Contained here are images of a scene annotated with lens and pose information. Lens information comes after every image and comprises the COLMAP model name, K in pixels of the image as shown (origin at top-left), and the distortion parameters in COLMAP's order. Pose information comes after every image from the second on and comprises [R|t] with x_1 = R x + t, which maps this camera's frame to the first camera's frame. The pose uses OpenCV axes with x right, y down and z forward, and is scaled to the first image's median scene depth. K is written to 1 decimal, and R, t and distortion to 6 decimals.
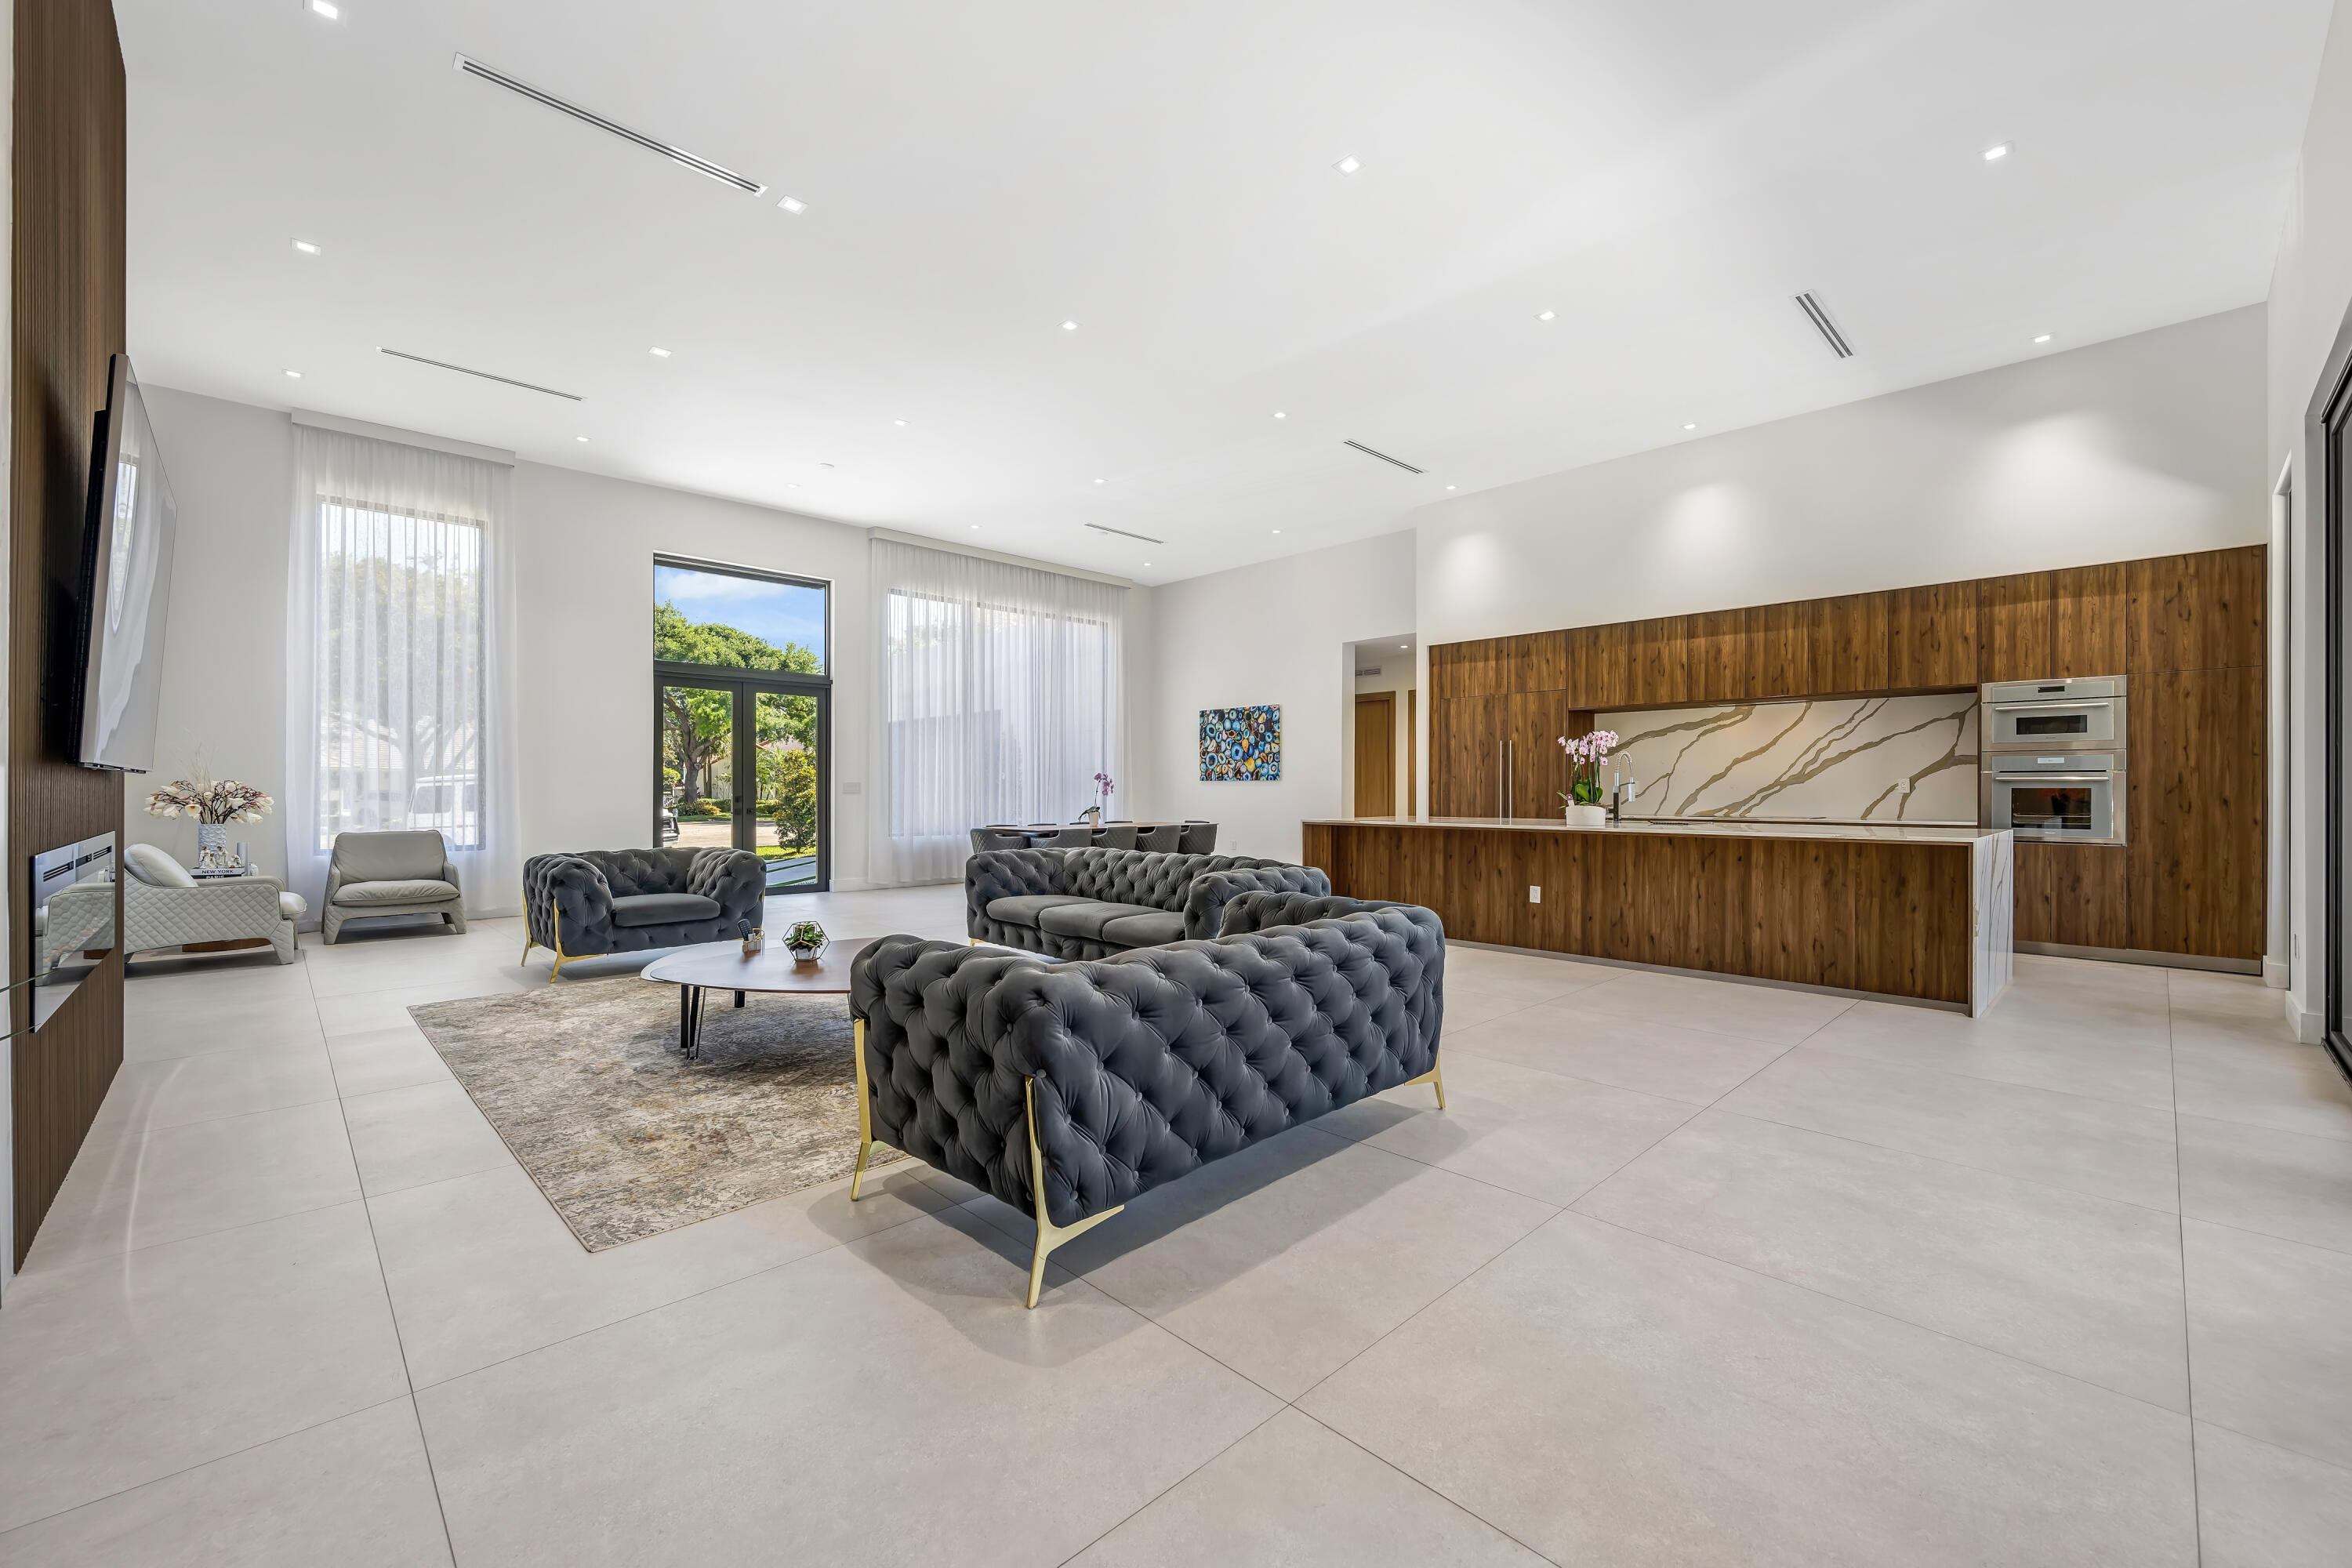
lens RADIAL K [[949.7, 0, 1182.6], [0, 949.7, 783.6], [0, 0, 1]] dist [-0.000091, 0.000276]
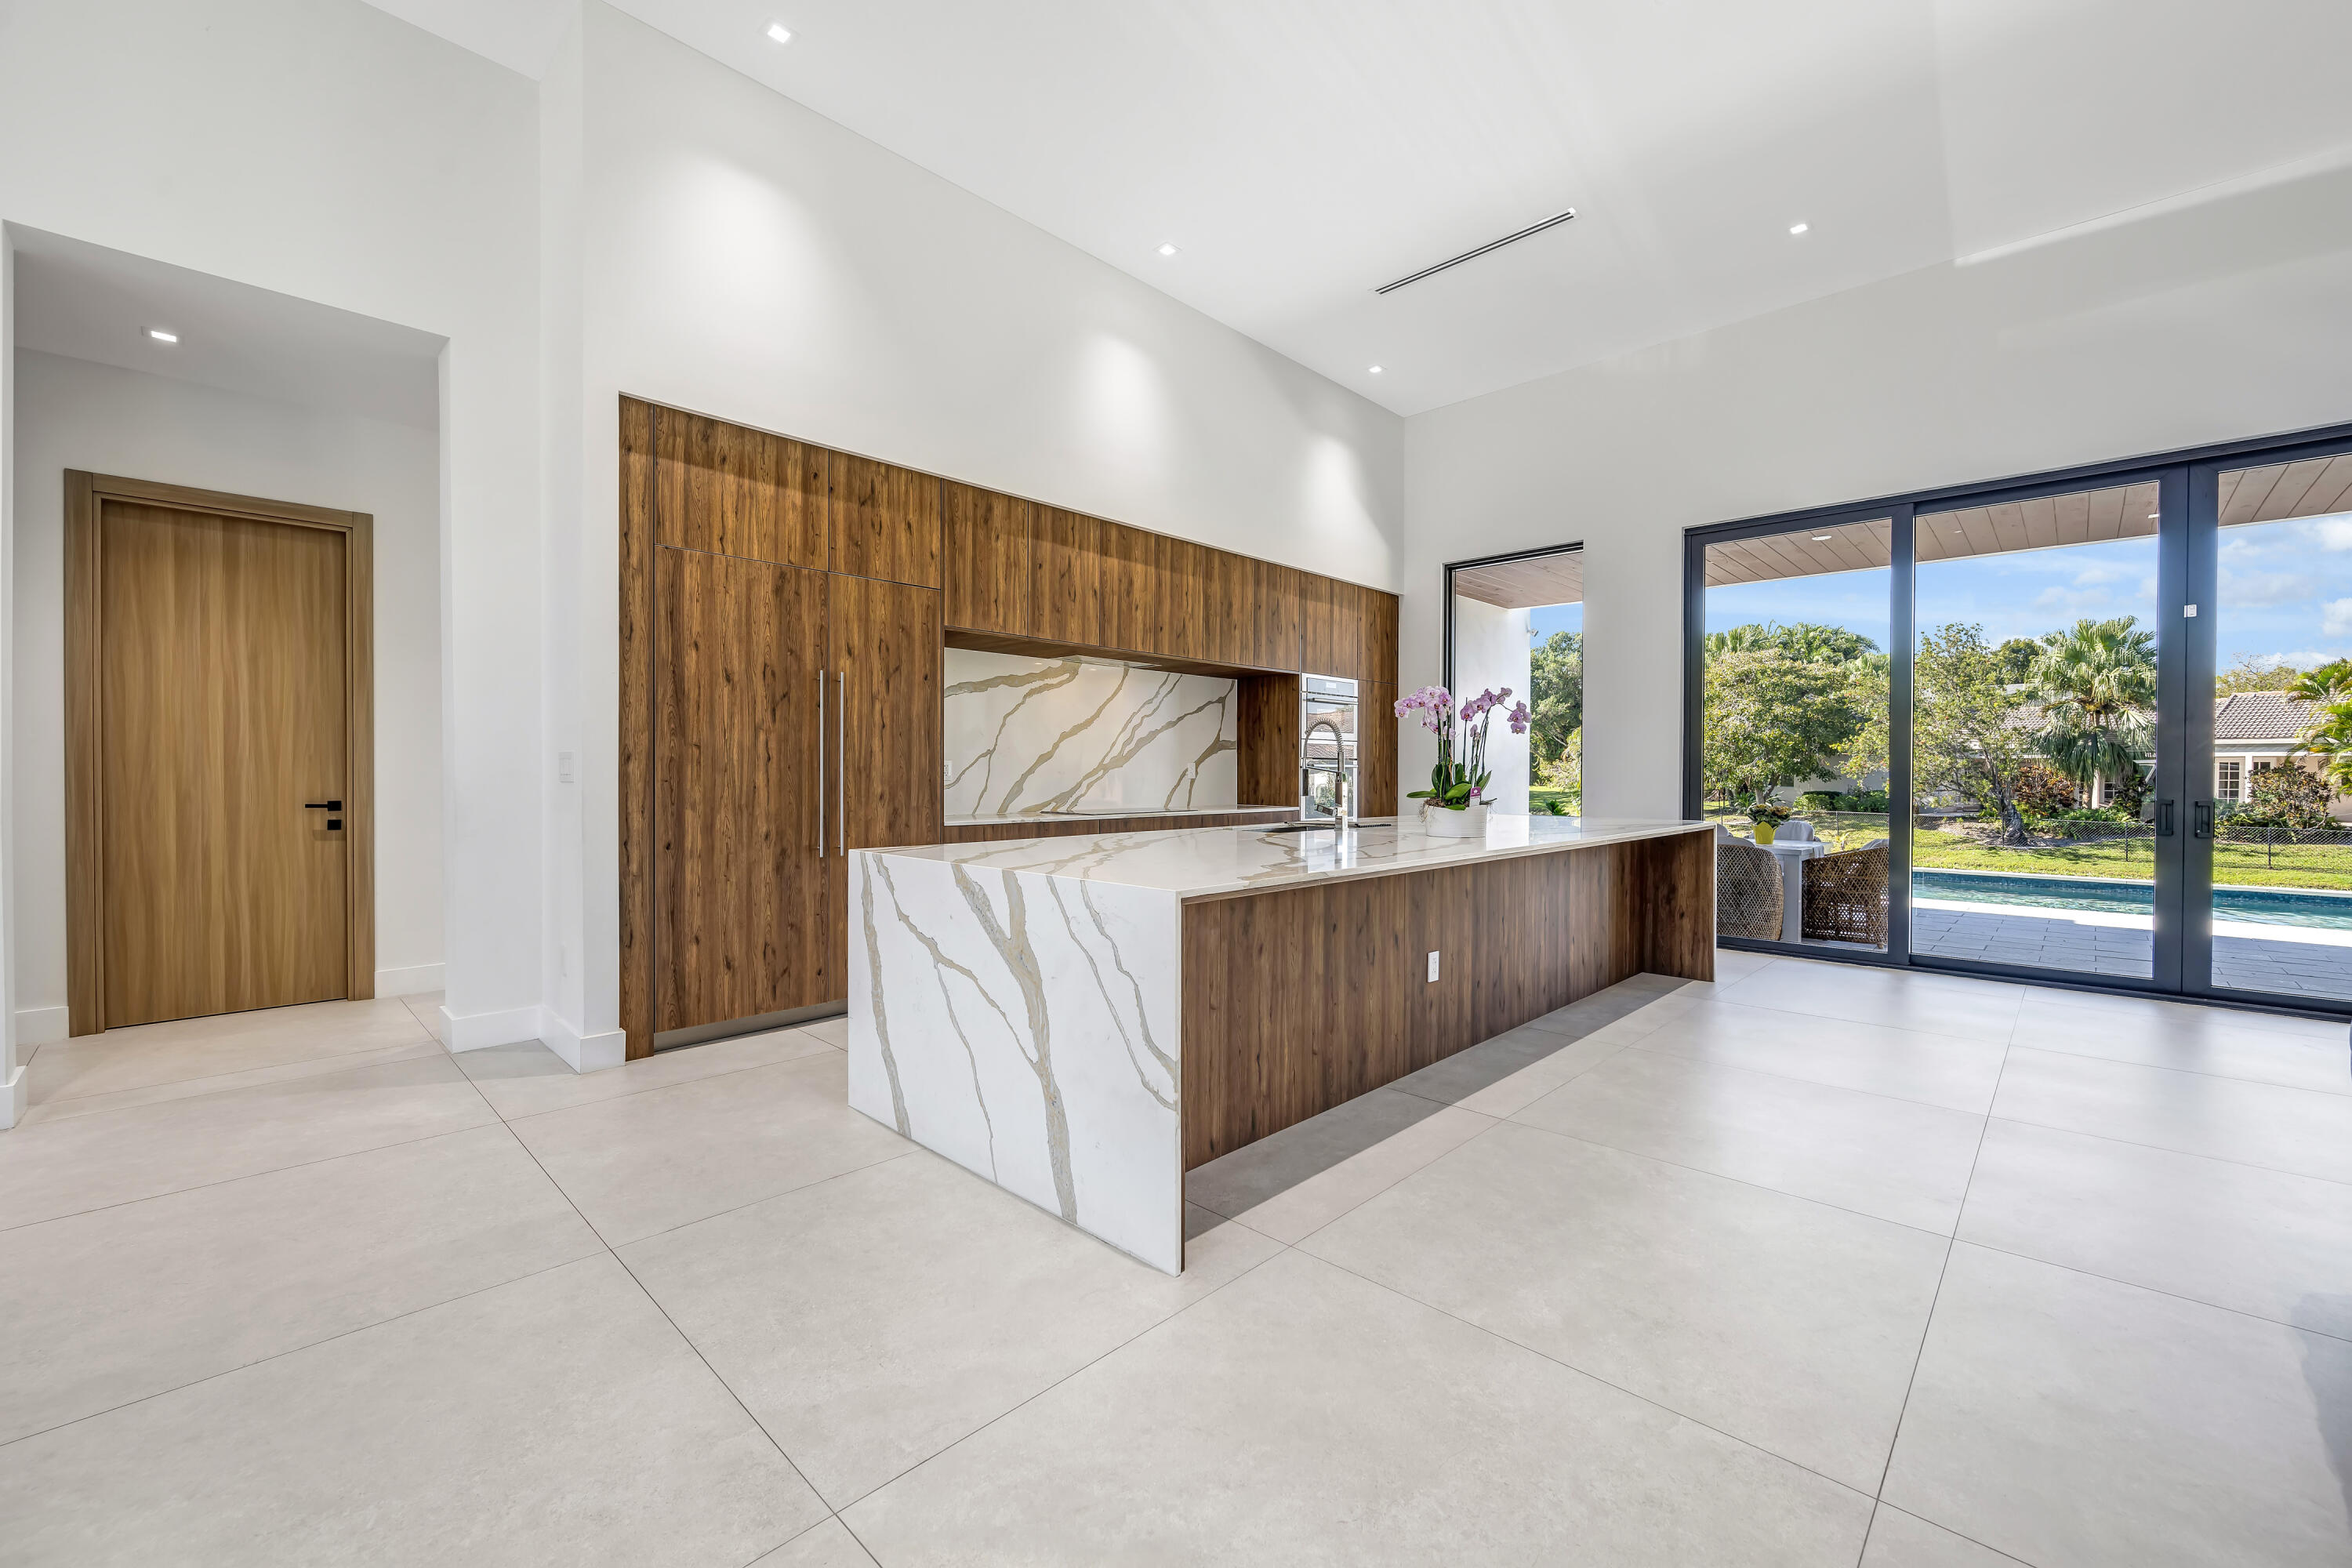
lens RADIAL K [[940.3, 0, 1176.0], [0, 940.3, 784.0], [0, 0, 1]] dist [-0.002228, -0.000333]
pose [[-0.029732, -0.014656, 0.999450, -0.130024], [-0.009370, 0.999853, 0.014384, 0.001860], [-0.999514, -0.008937, -0.029865, 0.858185]]
